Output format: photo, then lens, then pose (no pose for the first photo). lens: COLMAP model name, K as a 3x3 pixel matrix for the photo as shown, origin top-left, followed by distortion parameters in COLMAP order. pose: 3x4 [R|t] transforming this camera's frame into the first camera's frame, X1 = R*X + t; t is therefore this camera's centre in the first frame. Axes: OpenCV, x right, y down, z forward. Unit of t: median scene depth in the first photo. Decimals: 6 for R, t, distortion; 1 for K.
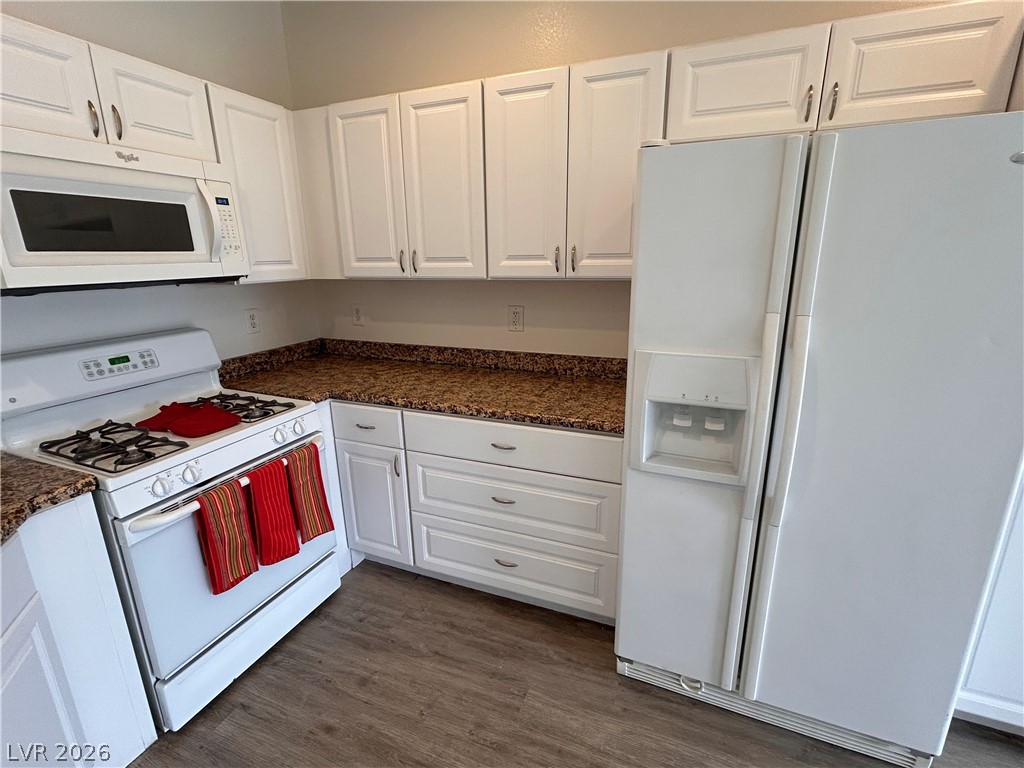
lens RADIAL K [[481.7, 0, 512.0], [0, 481.7, 384.0], [0, 0, 1]] dist [-0.006059, 0.000370]
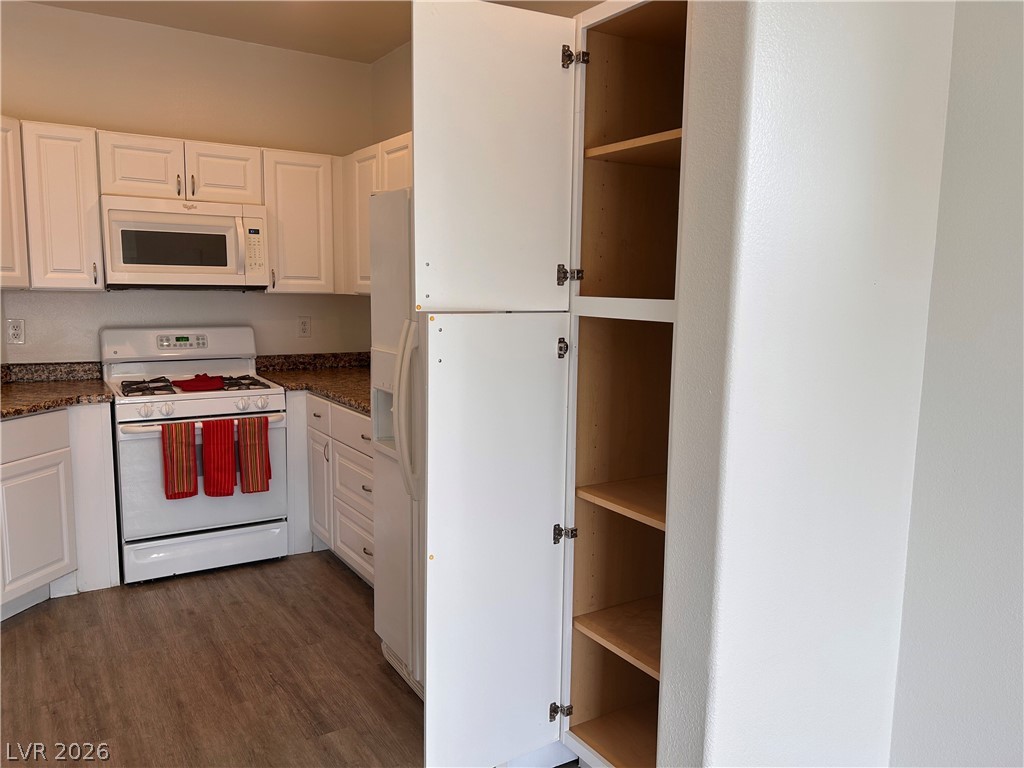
lens RADIAL K [[777.5, 0, 511.1], [0, 777.5, 387.1], [0, 0, 1]] dist [0.011899, 0.001240]
pose [[0.813285, 0.102512, -0.572764, 1.307406], [-0.178521, 0.980844, -0.077938, 0.095671], [0.553803, 0.165637, 0.816007, -0.331163]]
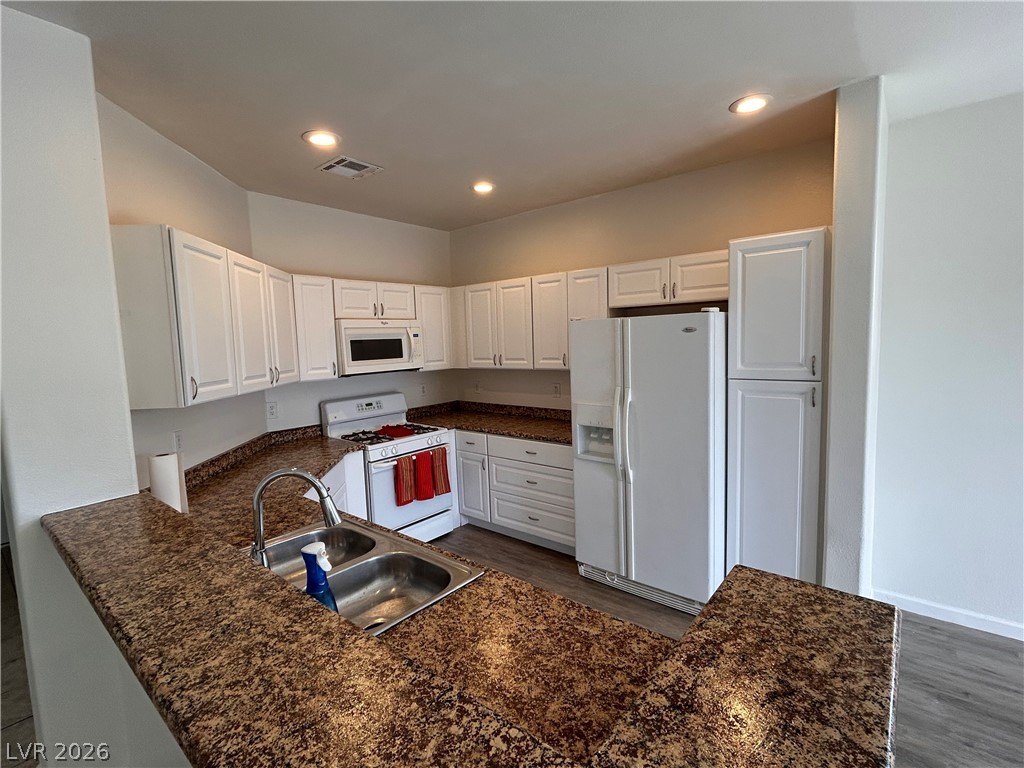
lens RADIAL K [[481.7, 0, 512.0], [0, 481.7, 384.0], [0, 0, 1]] dist [-0.006059, 0.000370]
pose [[0.952511, 0.010858, -0.304312, 0.511247], [-0.059667, 0.986646, -0.151556, 0.156199], [0.298602, 0.162516, 0.940439, -0.943163]]
